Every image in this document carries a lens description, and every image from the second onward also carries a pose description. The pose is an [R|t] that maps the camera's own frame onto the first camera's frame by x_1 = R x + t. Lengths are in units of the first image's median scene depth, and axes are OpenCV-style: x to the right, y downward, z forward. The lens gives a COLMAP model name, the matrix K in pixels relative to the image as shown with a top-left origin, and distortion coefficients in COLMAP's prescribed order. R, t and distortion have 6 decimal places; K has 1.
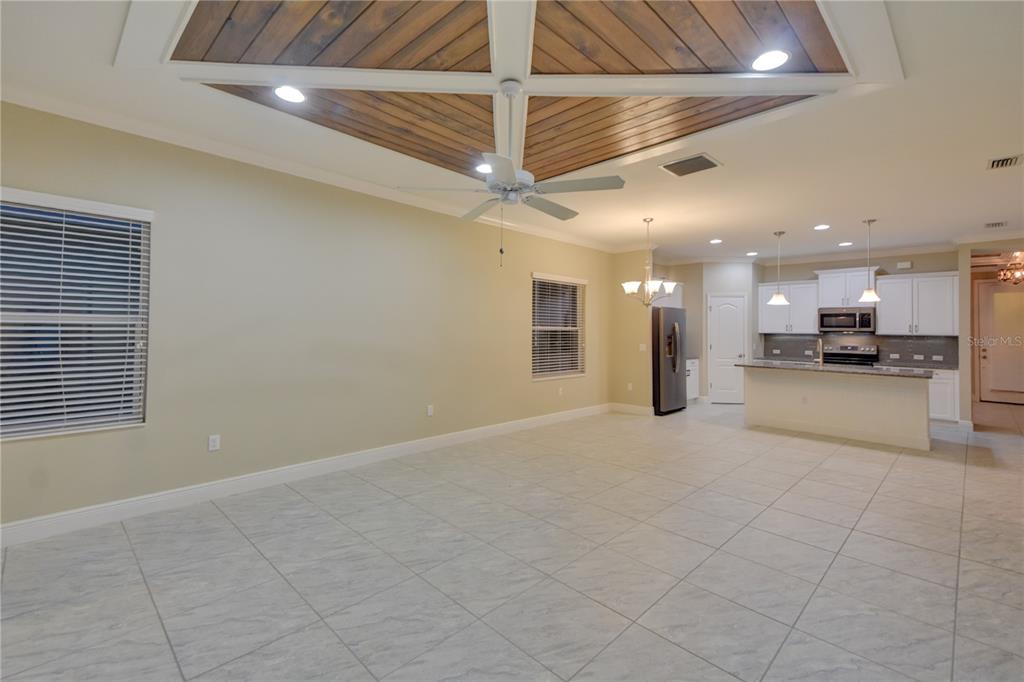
lens RADIAL K [[445.1, 0, 510.0], [0, 445.1, 322.5], [0, 0, 1]] dist [0.077773, -0.031316]
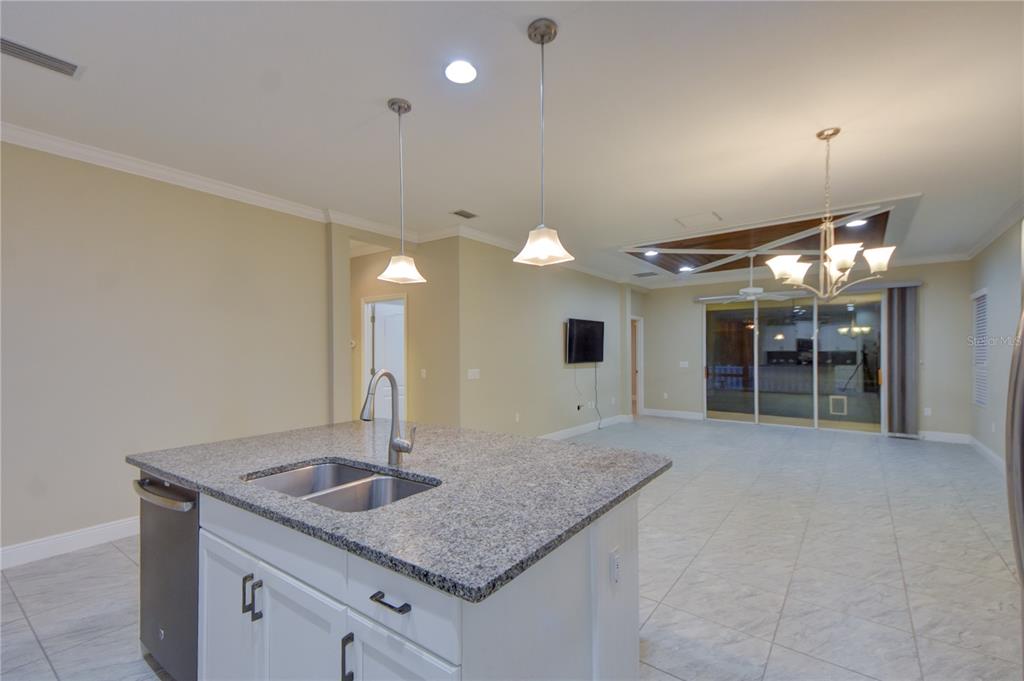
lens RADIAL K [[450.5, 0, 505.1], [0, 450.5, 345.4], [0, 0, 1]] dist [0.087613, -0.032460]
pose [[-0.991491, -0.012380, -0.129581, 0.560741], [-0.007895, 0.999354, -0.035064, 0.026382], [0.129932, -0.033743, -0.990949, 1.119226]]
